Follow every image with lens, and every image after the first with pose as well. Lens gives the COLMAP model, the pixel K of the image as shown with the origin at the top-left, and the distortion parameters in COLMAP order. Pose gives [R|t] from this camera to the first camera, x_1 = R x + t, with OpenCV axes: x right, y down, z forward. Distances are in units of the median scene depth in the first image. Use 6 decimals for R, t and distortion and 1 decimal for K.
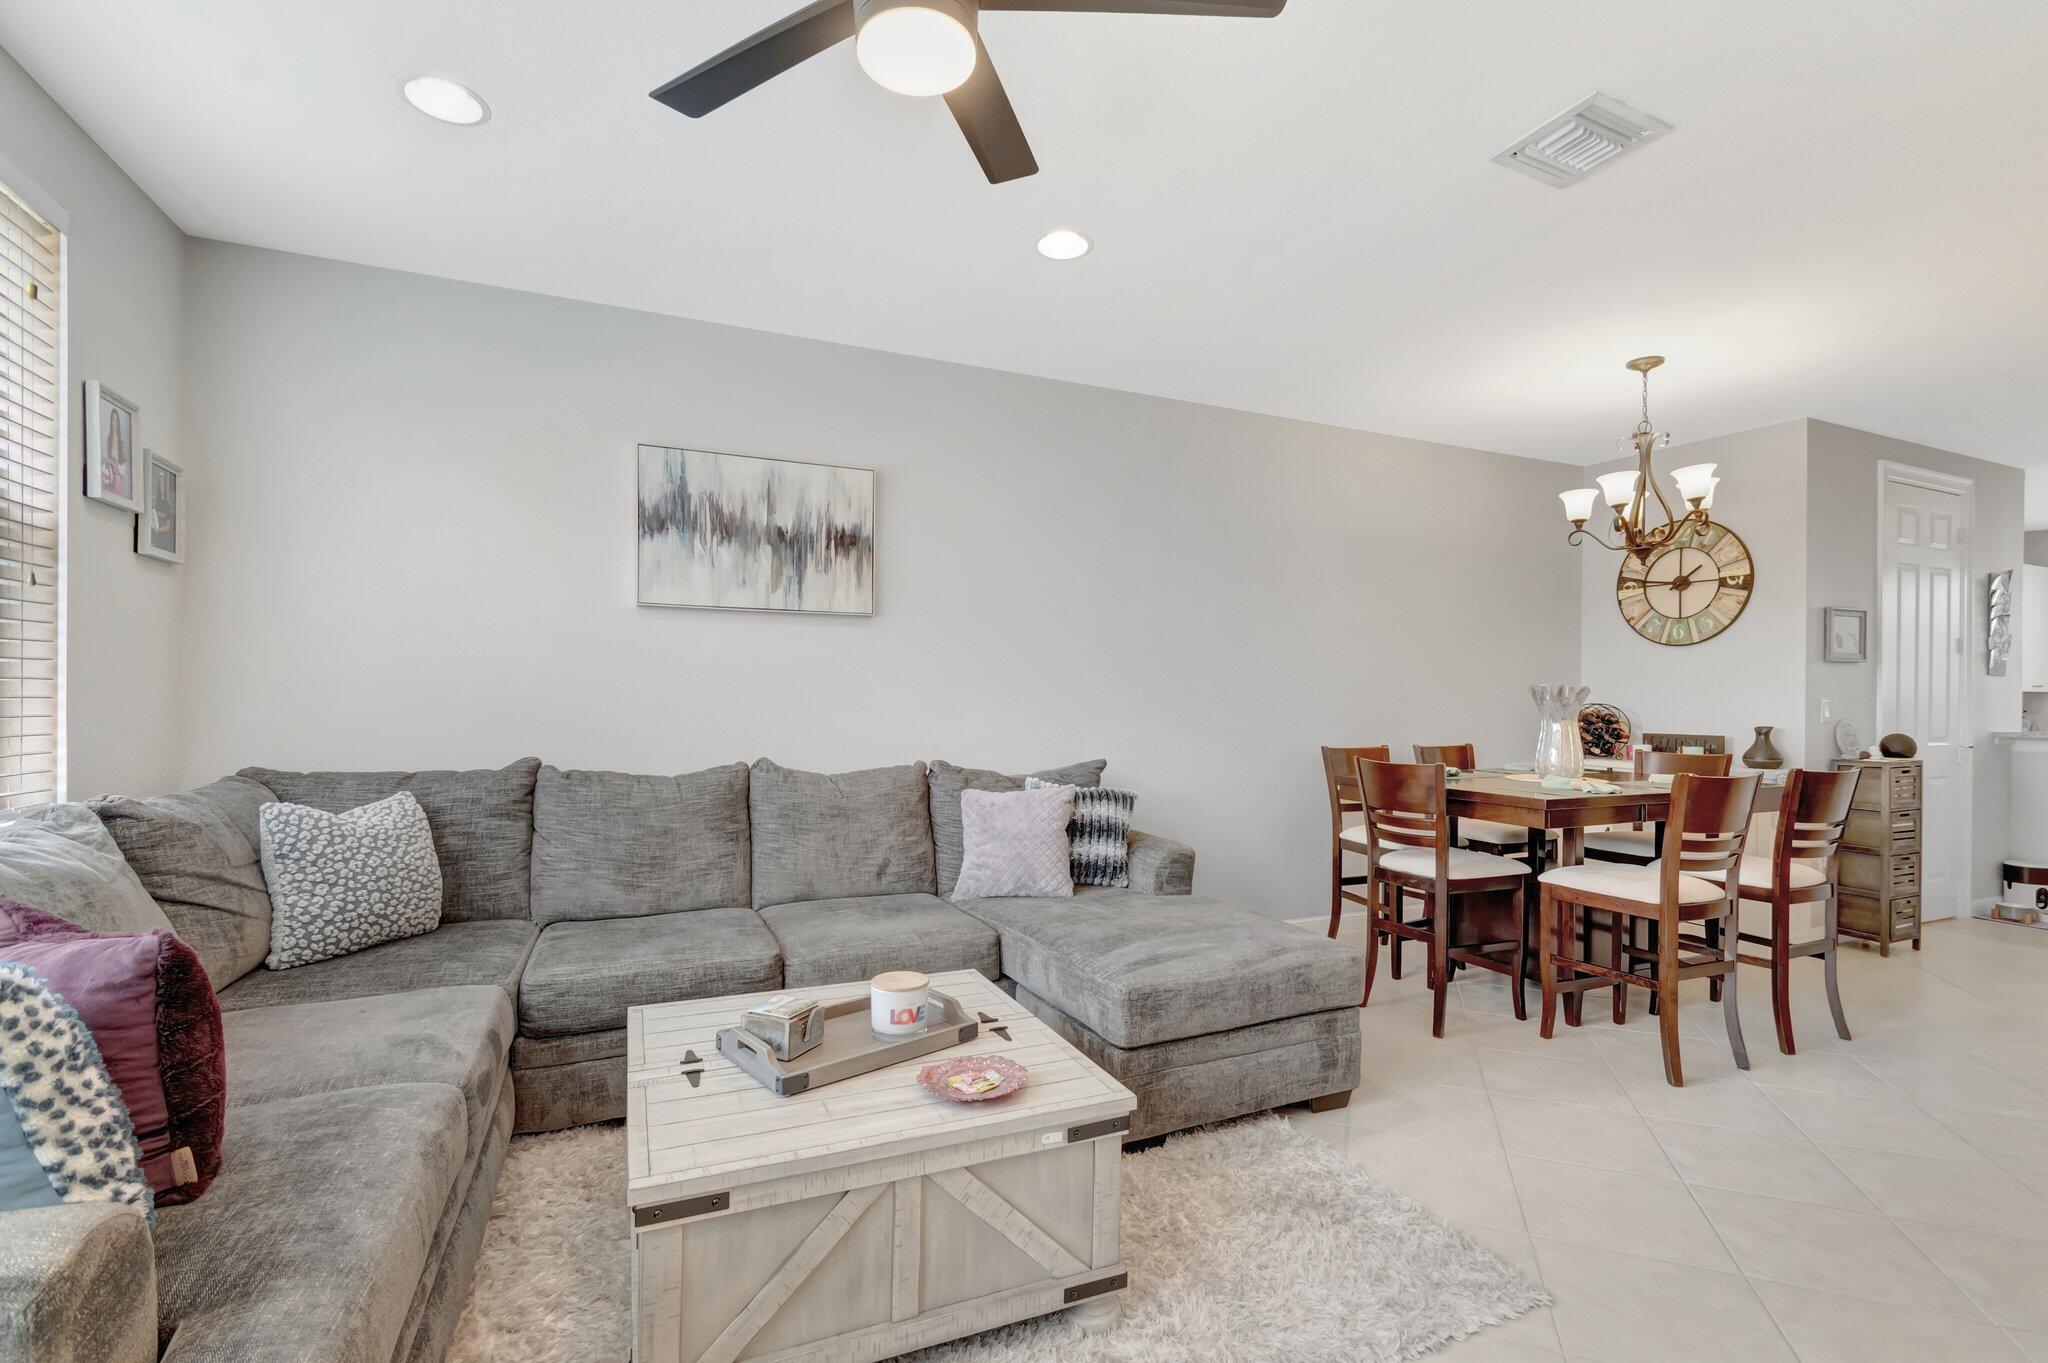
lens RADIAL K [[907.9, 0, 1022.5], [0, 907.9, 704.2], [0, 0, 1]] dist [0.002648, -0.000866]
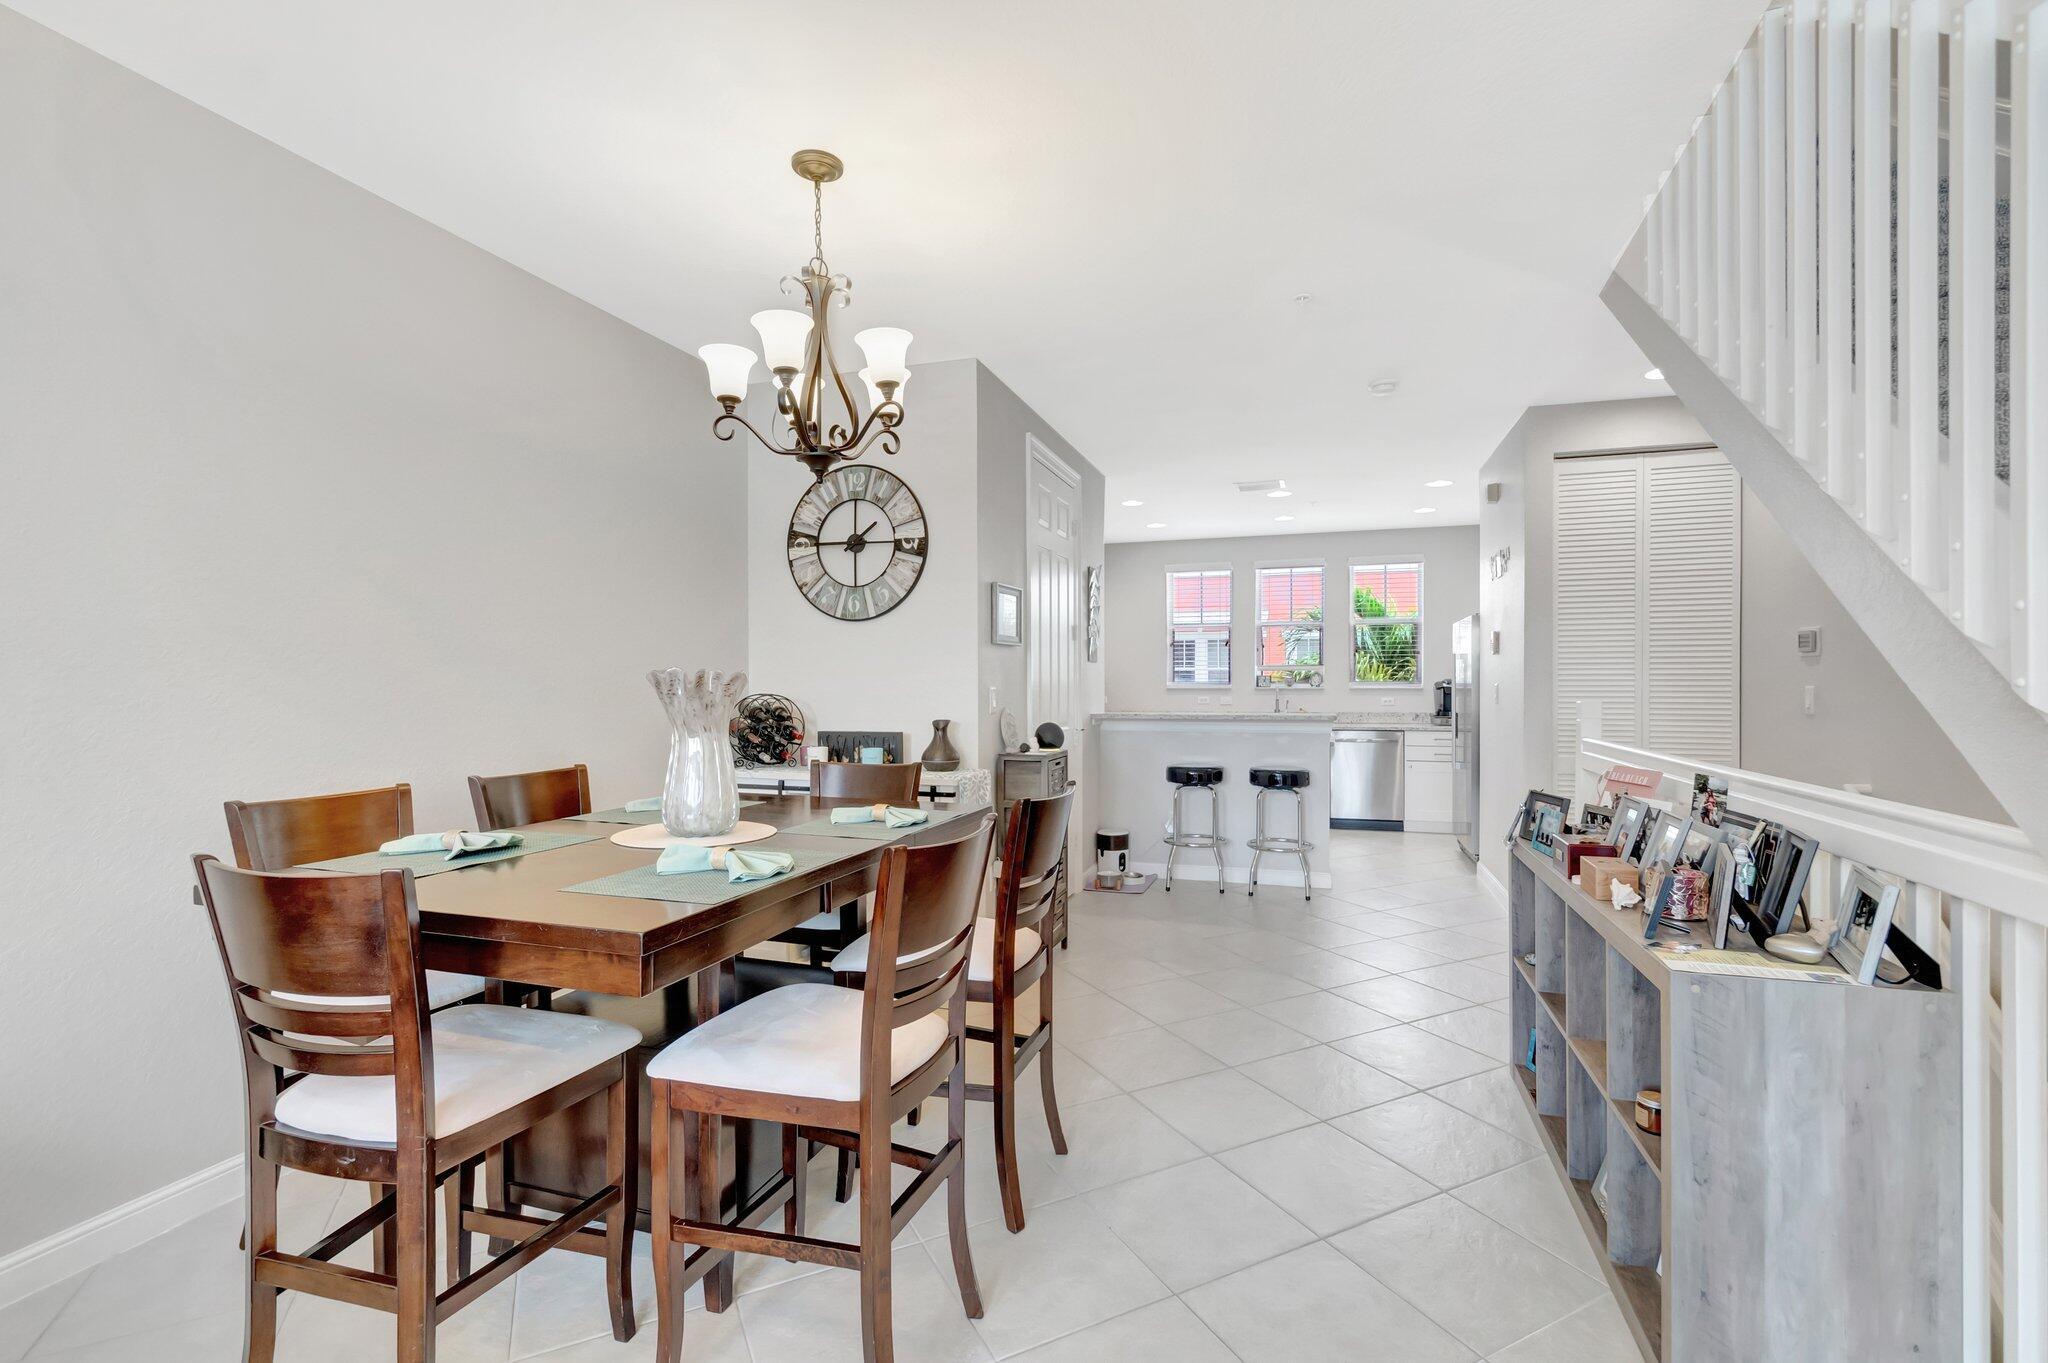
lens RADIAL K [[895.2, 0, 1024.0], [0, 895.2, 681.5], [0, 0, 1]] dist [0.009735, -0.000041]
pose [[0.672940, -0.007303, 0.739661, 0.322522], [0.012279, 0.999924, -0.001298, -0.010507], [-0.739595, 0.009956, 0.672978, 0.485816]]
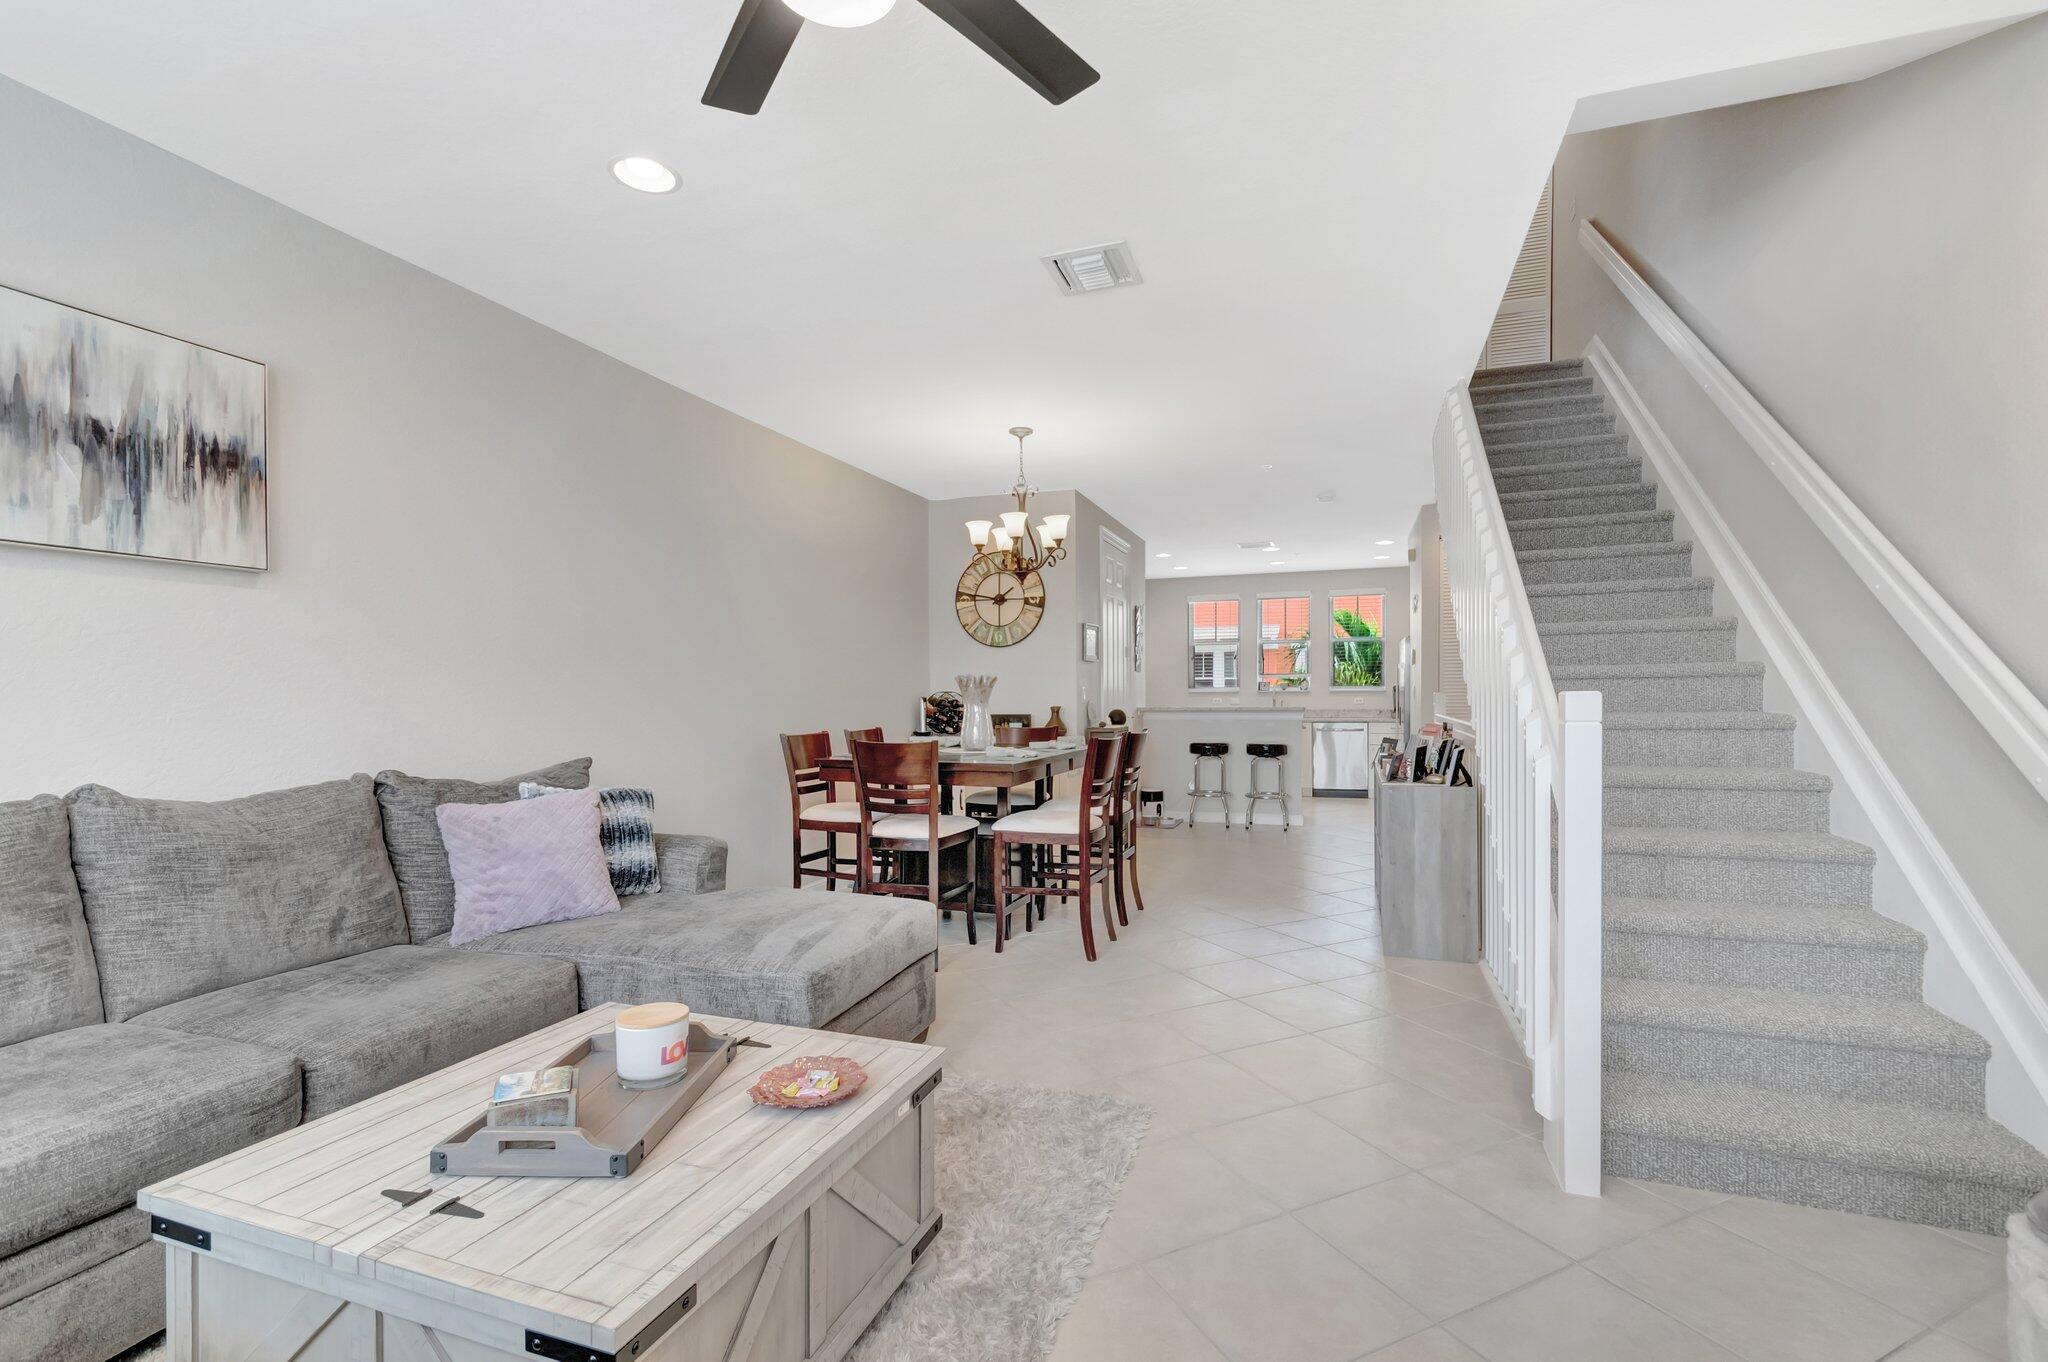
lens RADIAL K [[907.9, 0, 1022.5], [0, 907.9, 703.7], [0, 0, 1]] dist [0.002648, -0.000866]
pose [[0.687950, -0.018566, 0.725521, -0.287402], [0.016481, 0.999815, 0.009957, 0.007339], [-0.725571, 0.005108, 0.688128, 0.095591]]
